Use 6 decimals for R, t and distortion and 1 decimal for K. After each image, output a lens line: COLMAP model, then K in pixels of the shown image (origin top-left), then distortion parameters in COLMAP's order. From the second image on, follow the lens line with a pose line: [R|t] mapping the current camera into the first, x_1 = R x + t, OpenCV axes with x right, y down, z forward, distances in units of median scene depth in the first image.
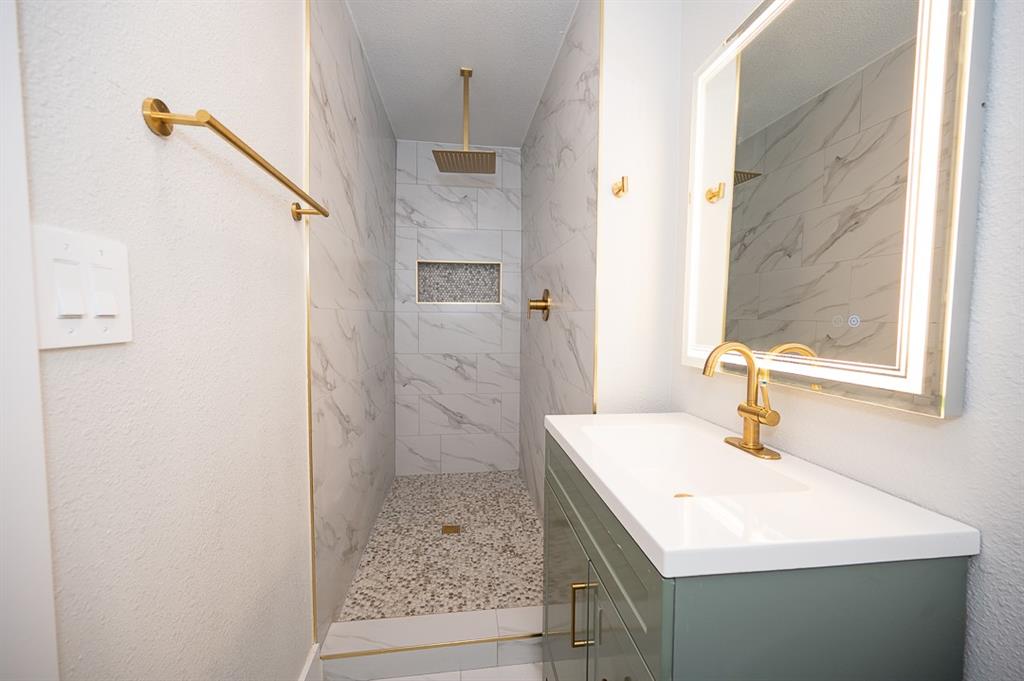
lens RADIAL K [[407.6, 0, 514.8], [0, 407.6, 345.8], [0, 0, 1]] dist [0.000470, 0.000135]
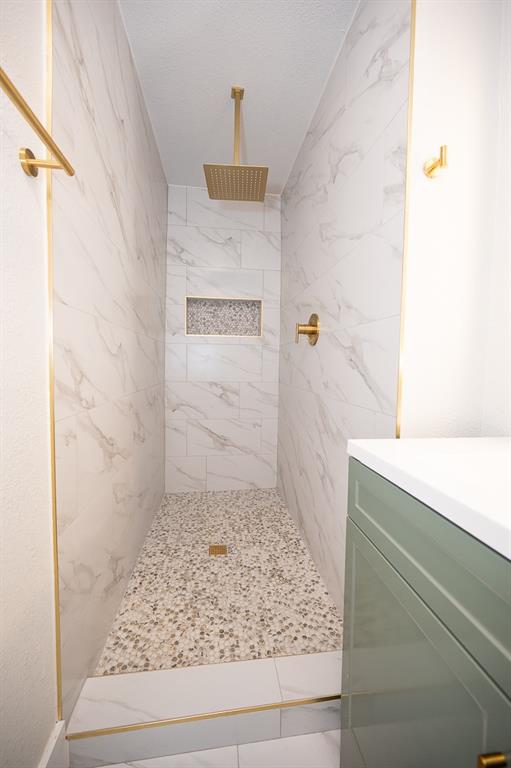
lens RADIAL K [[305.7, 0, 255.5], [0, 305.7, 384.0], [0, 0, 1]] dist [0.000470, 0.000135]
pose [[0.999972, 0.005277, -0.005352, -0.065072], [-0.005314, 0.999962, -0.006959, 0.041965], [0.005315, 0.006987, 0.999961, 0.249030]]
